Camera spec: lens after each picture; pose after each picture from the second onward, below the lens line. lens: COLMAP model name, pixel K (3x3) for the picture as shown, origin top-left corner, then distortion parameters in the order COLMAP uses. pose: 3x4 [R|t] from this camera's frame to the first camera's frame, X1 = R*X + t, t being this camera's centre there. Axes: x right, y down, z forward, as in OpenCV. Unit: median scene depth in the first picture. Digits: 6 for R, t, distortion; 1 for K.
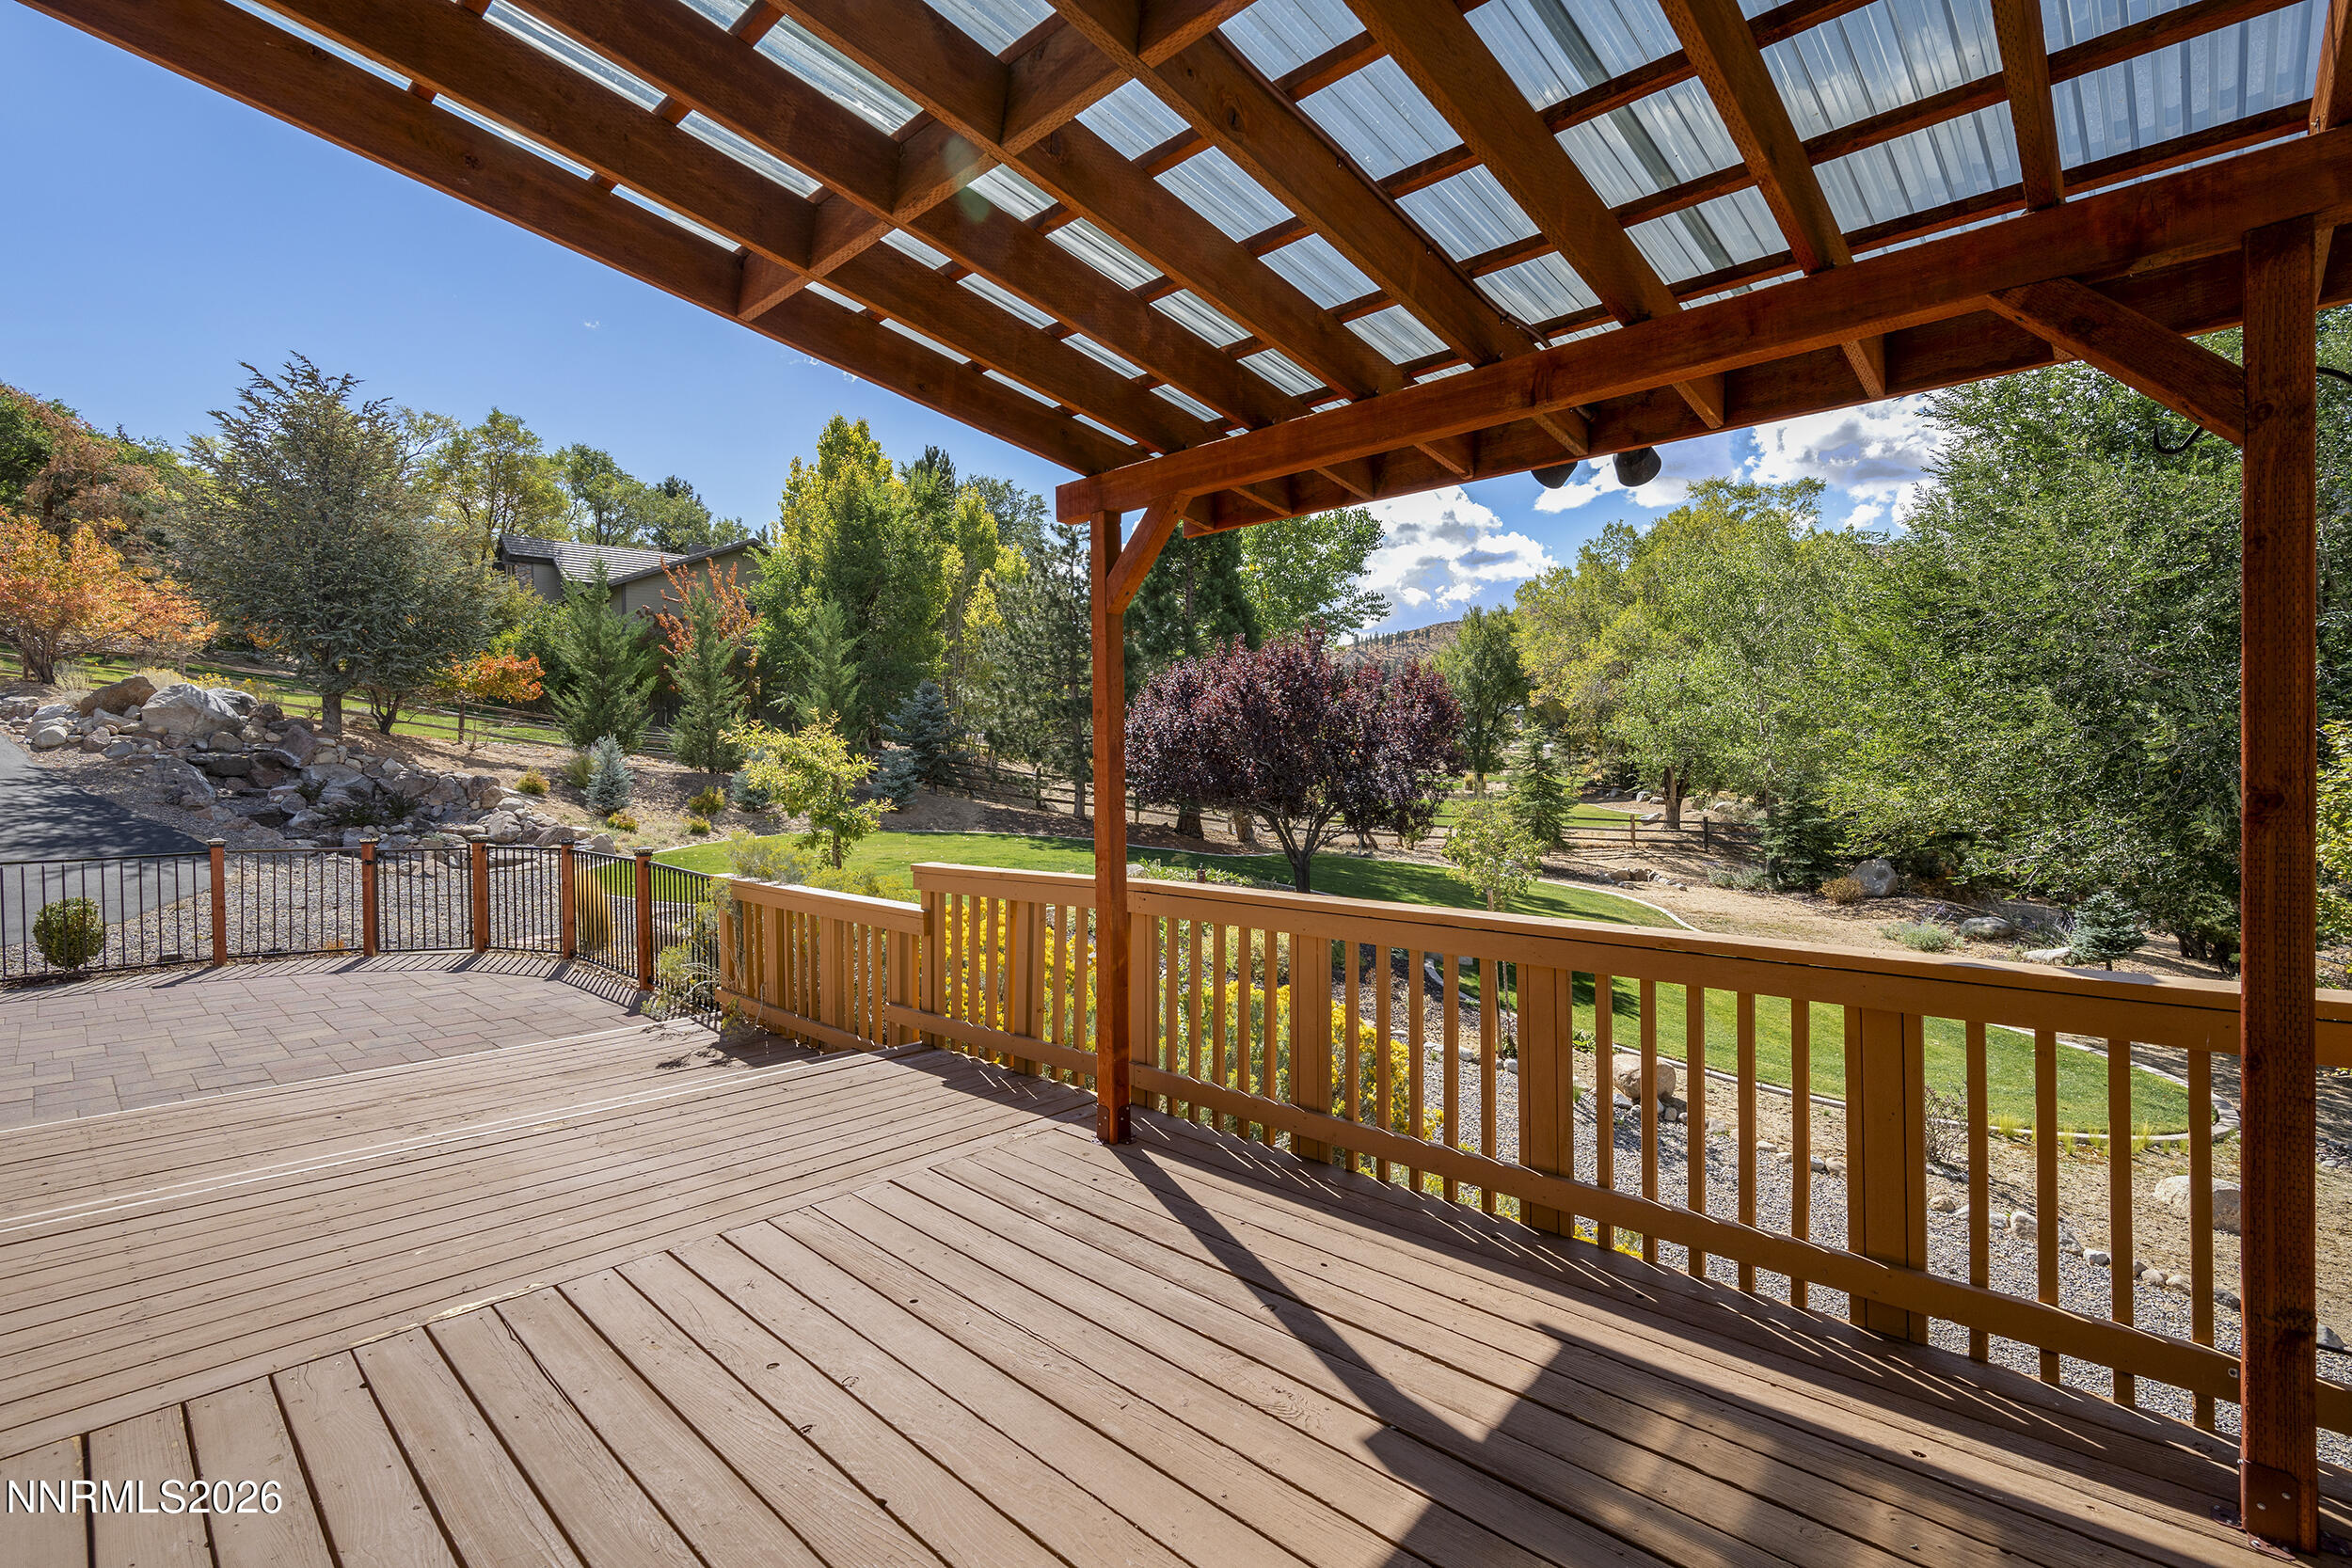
lens RADIAL K [[1068.0, 0, 1173.6], [0, 1068.0, 768.5], [0, 0, 1]] dist [-0.007573, 0.000099]
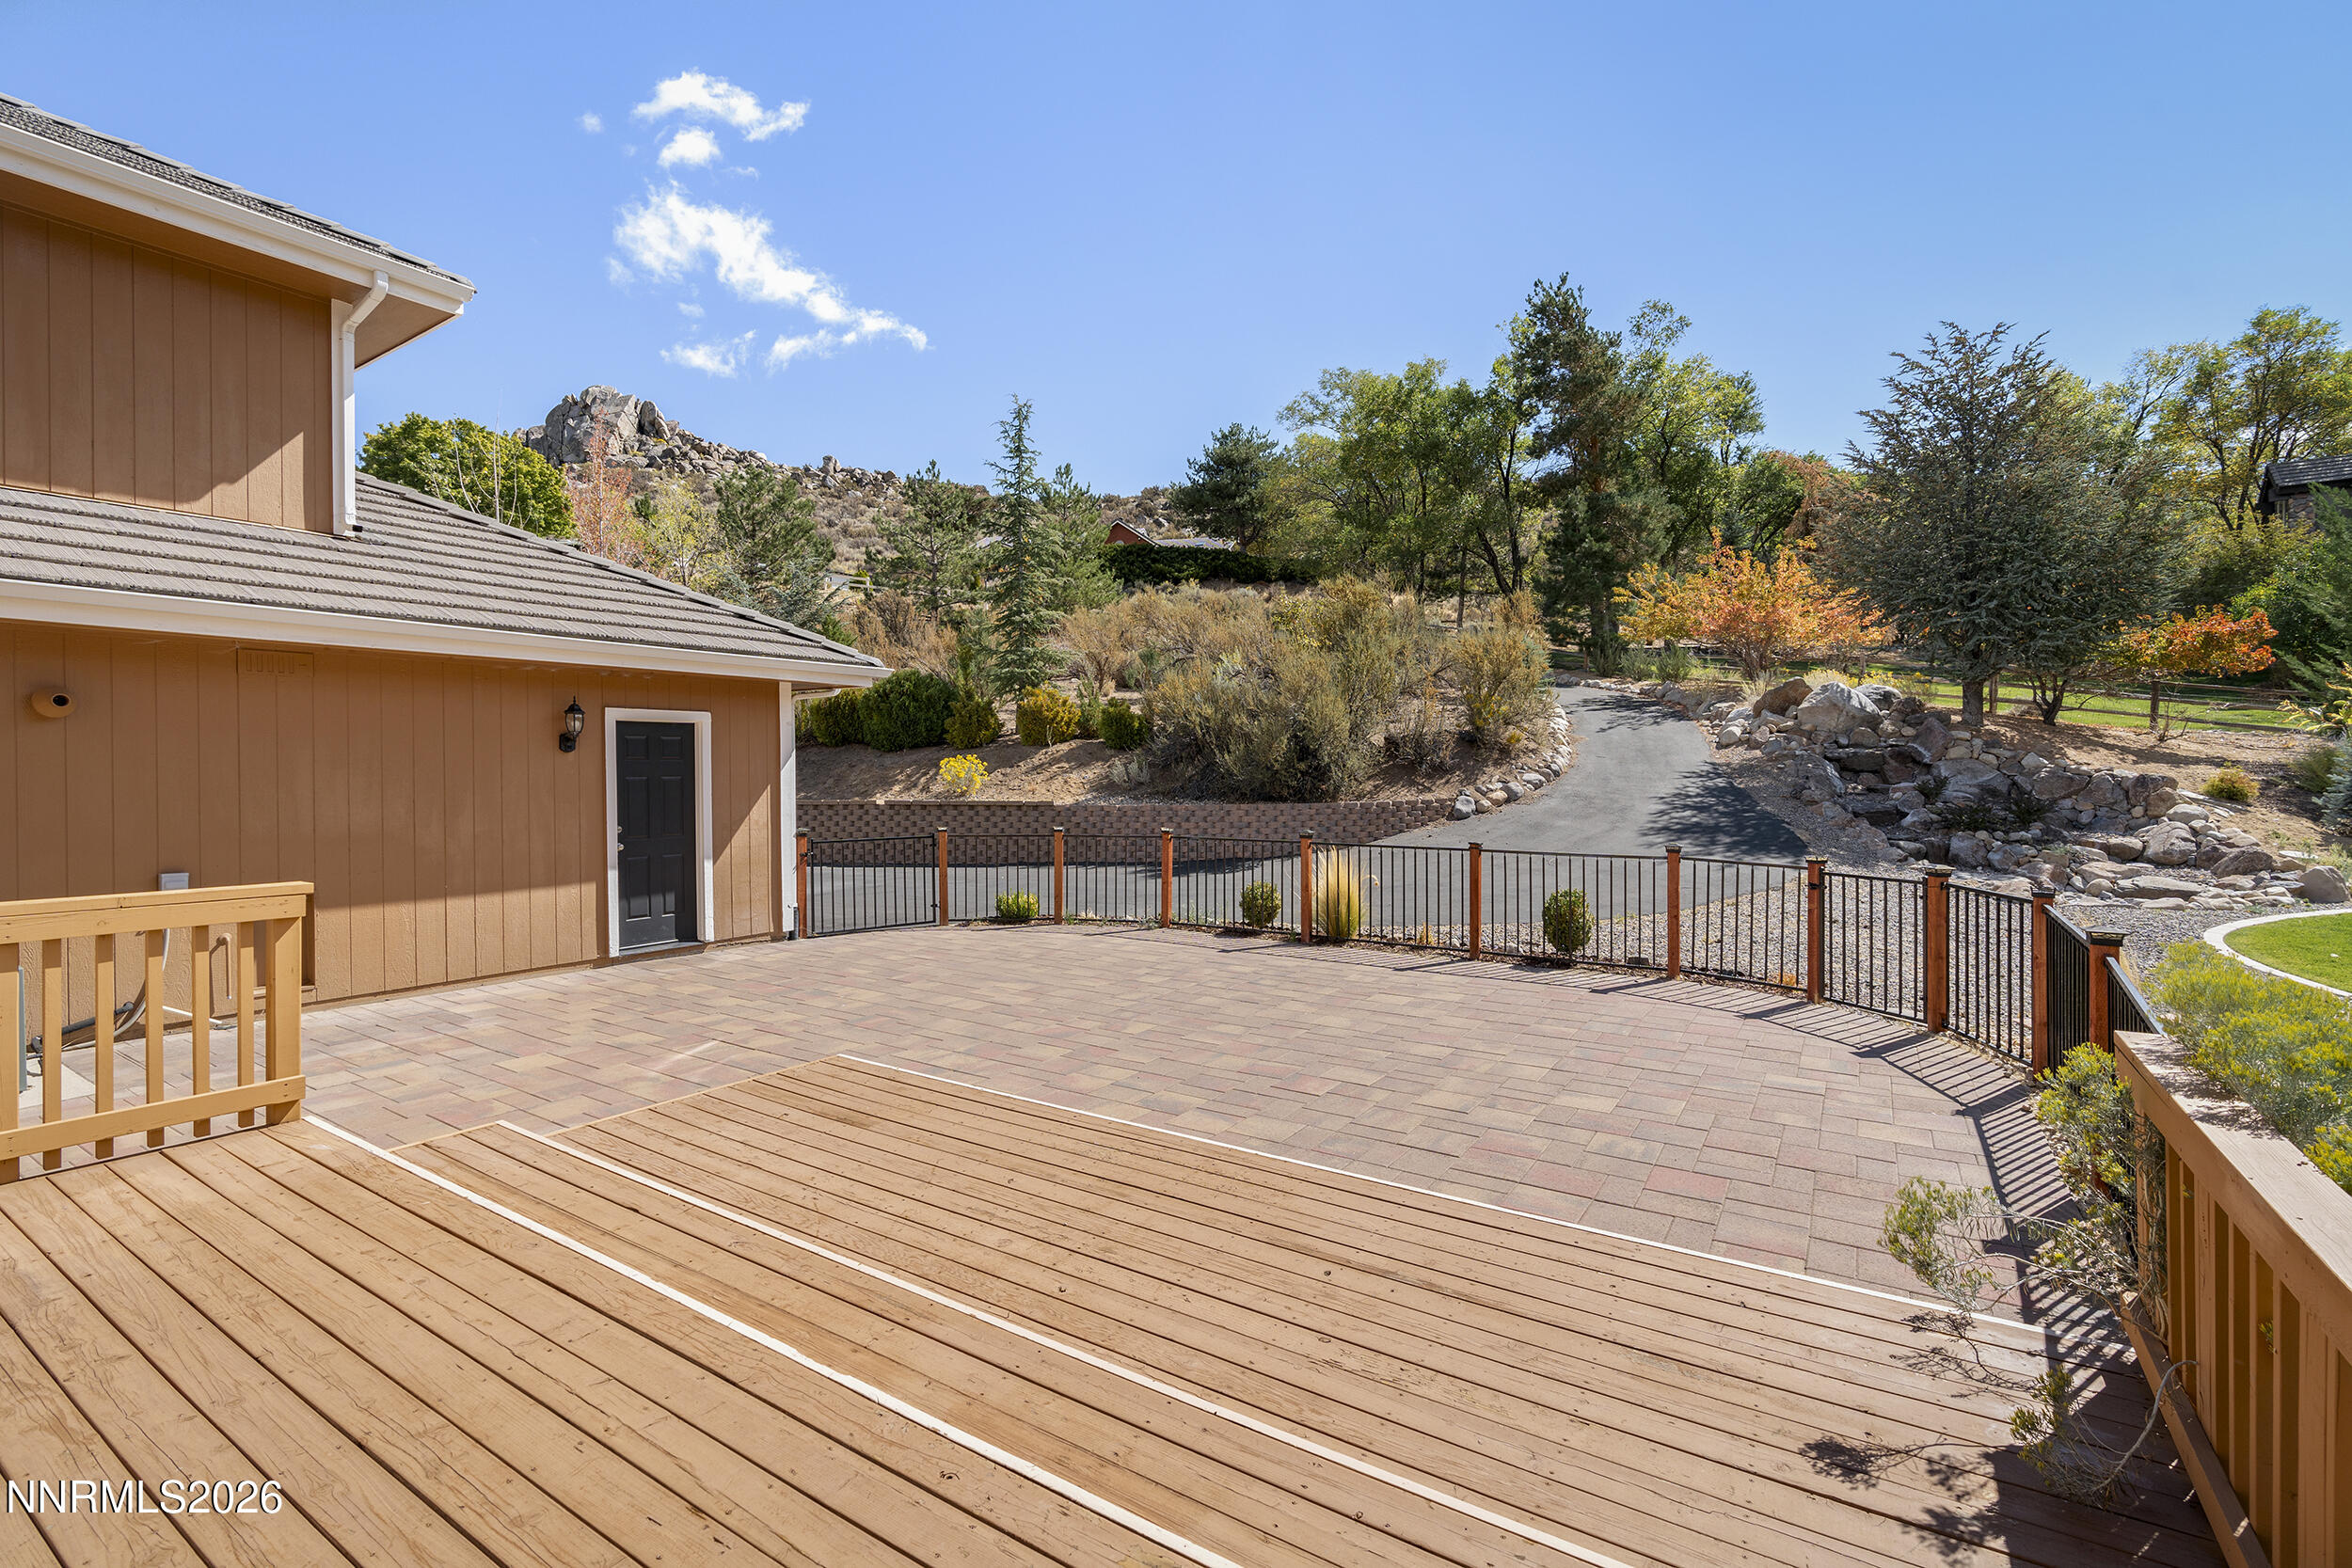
lens RADIAL K [[1068.0, 0, 1173.6], [0, 1068.0, 768.5], [0, 0, 1]] dist [-0.007573, 0.000099]
pose [[0.182327, 0.008962, -0.983197, -0.020110], [-0.000688, 0.999959, 0.008988, -0.003926], [0.983238, -0.000962, 0.182325, 0.166824]]
